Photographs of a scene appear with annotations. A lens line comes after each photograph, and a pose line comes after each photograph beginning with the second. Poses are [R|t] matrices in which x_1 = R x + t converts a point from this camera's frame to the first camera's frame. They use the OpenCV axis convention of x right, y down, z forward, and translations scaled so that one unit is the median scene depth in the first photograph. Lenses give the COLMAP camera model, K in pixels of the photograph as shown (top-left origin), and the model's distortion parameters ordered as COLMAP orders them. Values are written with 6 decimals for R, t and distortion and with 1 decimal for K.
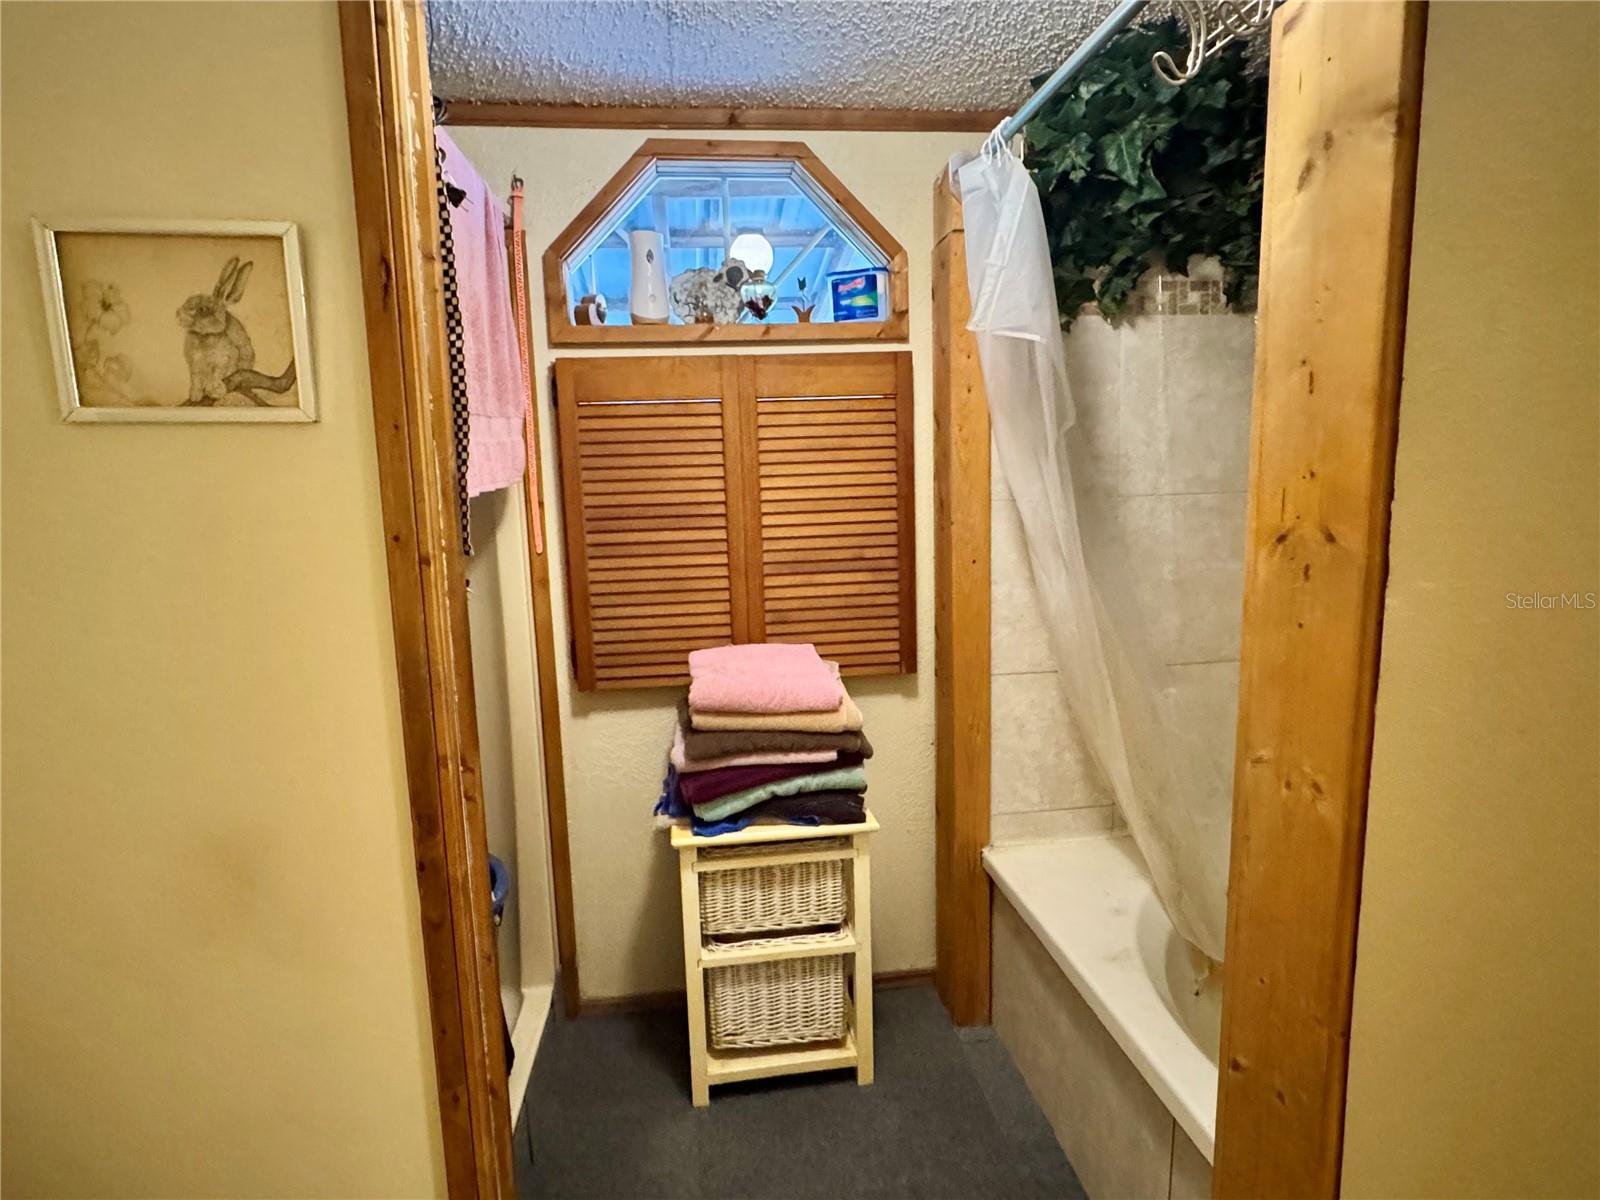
lens RADIAL K [[851.1, 0, 800.0], [0, 851.1, 600.0], [0, 0, 1]] dist [-0.002199, -0.000281]
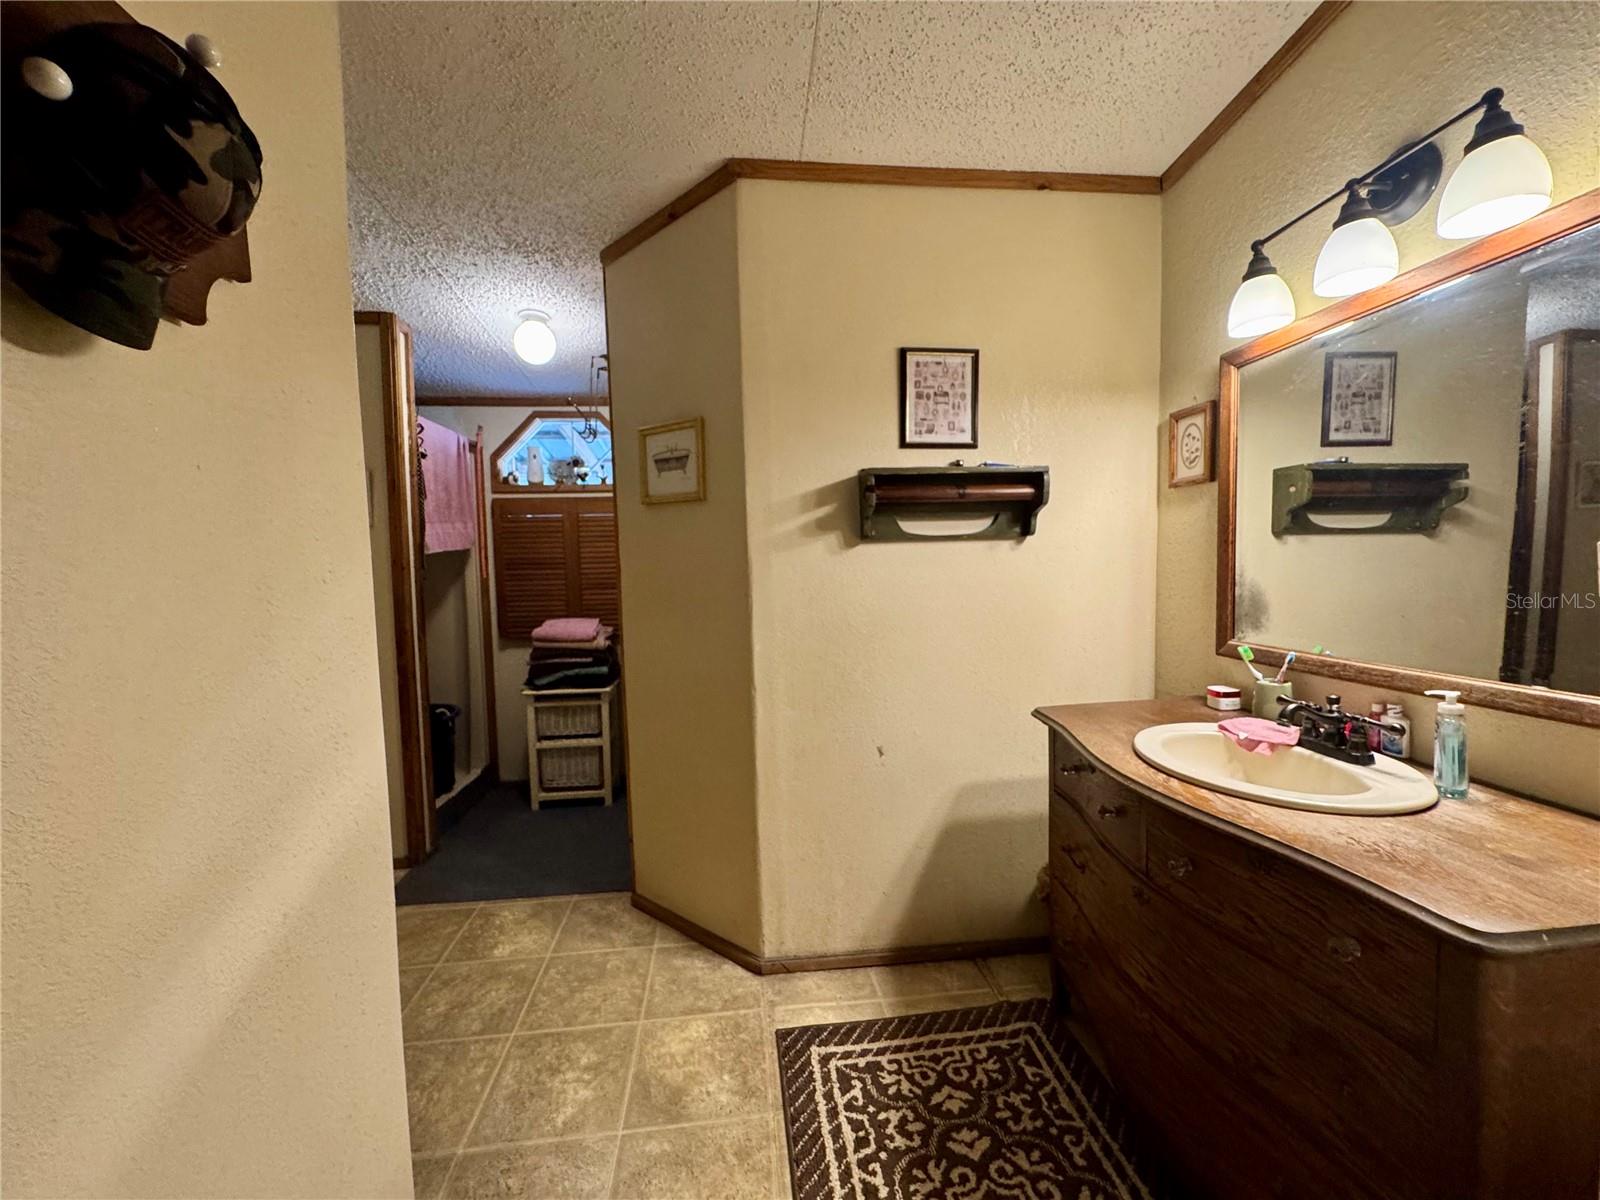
lens RADIAL K [[644.6, 0, 799.1], [0, 644.6, 599.1], [0, 0, 1]] dist [-0.002753, 0.000029]
pose [[0.999700, 0.011609, -0.021569, 0.642449], [-0.013286, 0.996762, -0.079297, 0.141191], [0.020579, 0.079560, 0.996618, -0.807988]]
